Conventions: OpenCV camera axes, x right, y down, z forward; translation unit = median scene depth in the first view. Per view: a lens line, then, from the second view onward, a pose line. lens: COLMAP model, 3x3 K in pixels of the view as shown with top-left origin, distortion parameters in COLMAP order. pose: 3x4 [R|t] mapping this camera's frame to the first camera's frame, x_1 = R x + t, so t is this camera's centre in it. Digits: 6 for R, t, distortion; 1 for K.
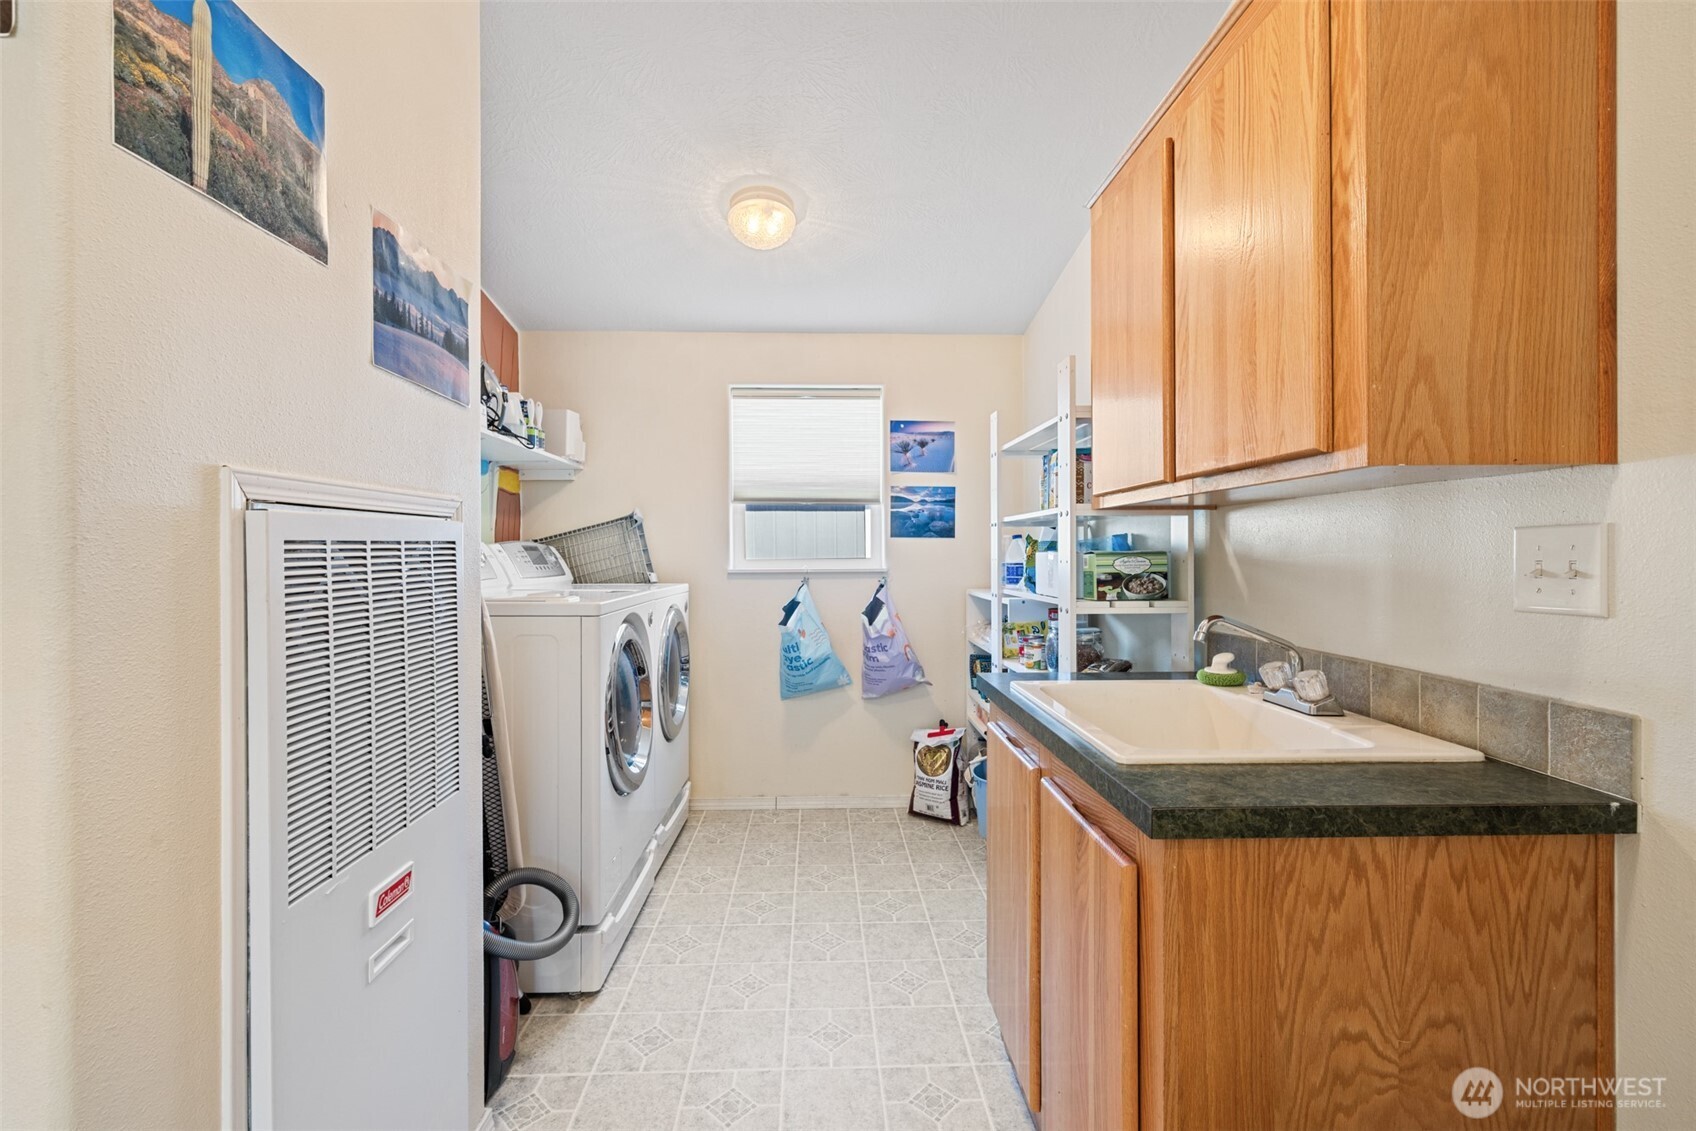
lens RADIAL K [[736.7, 0, 846.3], [0, 736.7, 556.6], [0, 0, 1]] dist [0.001313, 0.000519]
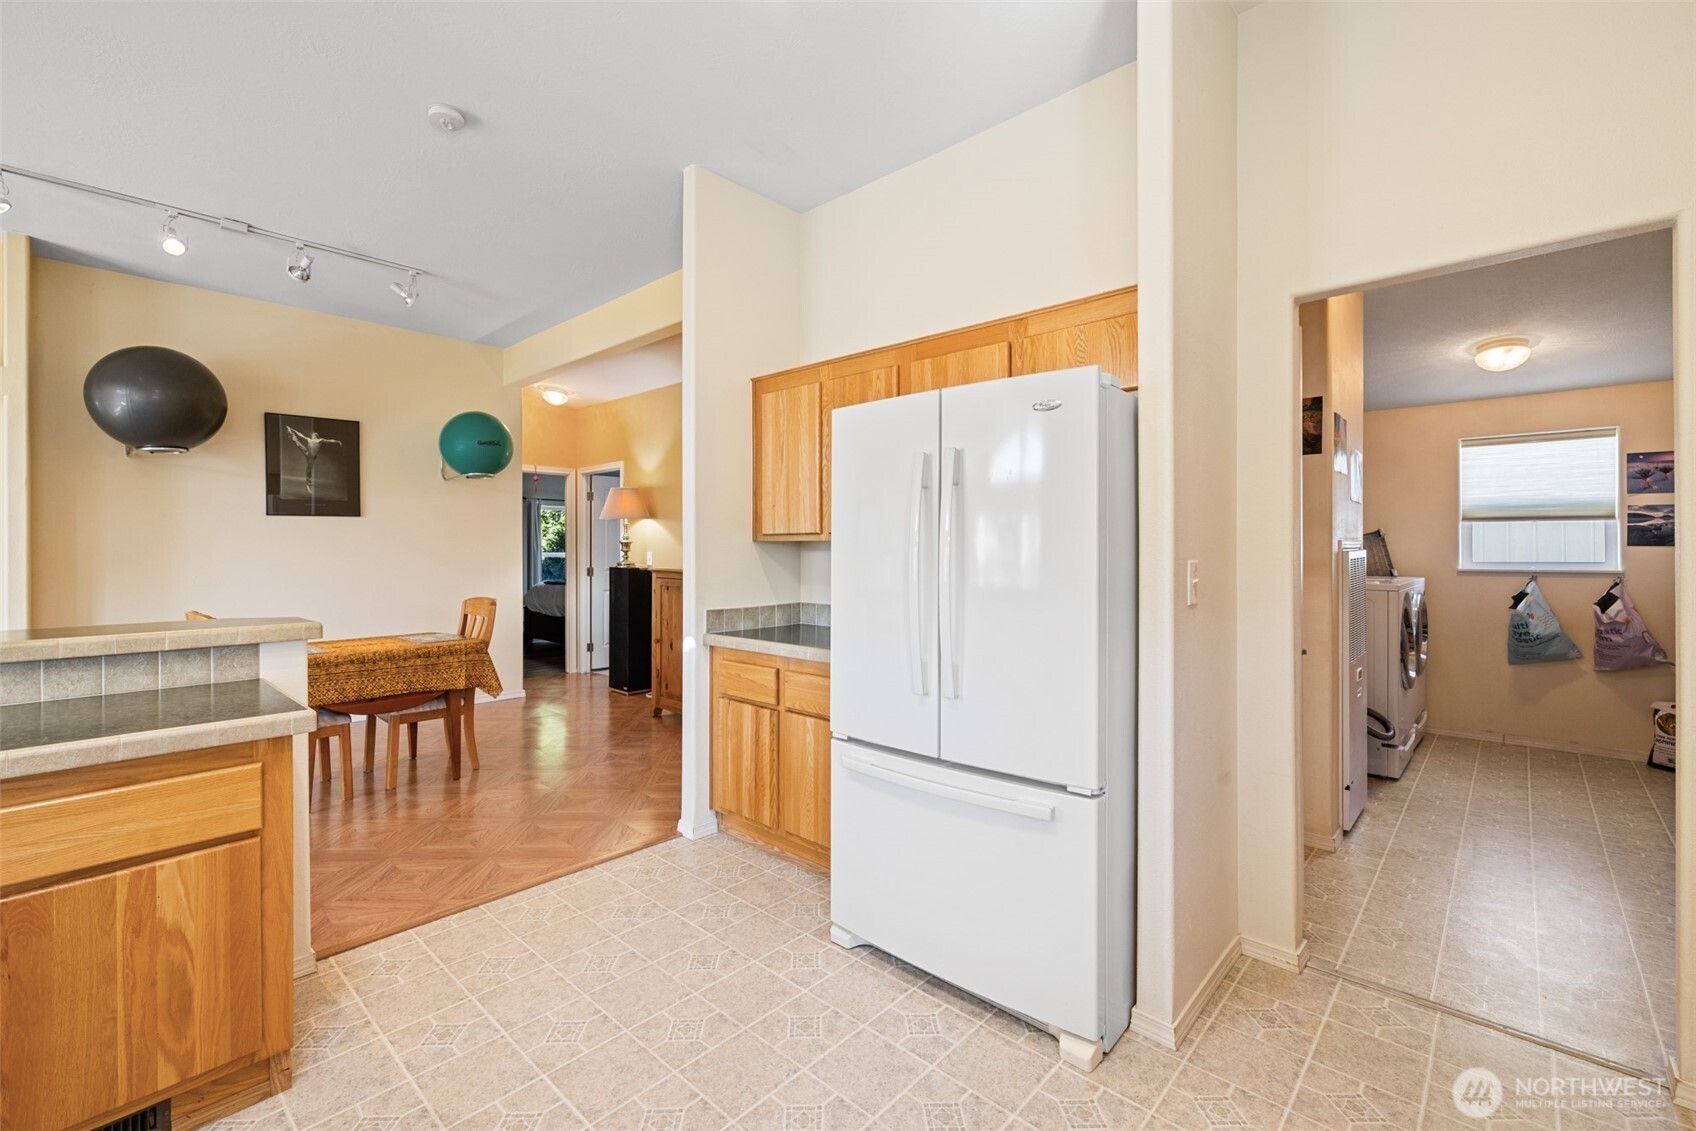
lens RADIAL K [[736.7, 0, 826.7], [0, 736.7, 544.9], [0, 0, 1]] dist [0.001313, 0.000519]
pose [[0.698691, 0.000526, -0.715423, 0.007152], [-0.003650, 0.999989, -0.002830, -0.020214], [0.715414, 0.004589, 0.698686, -0.897797]]
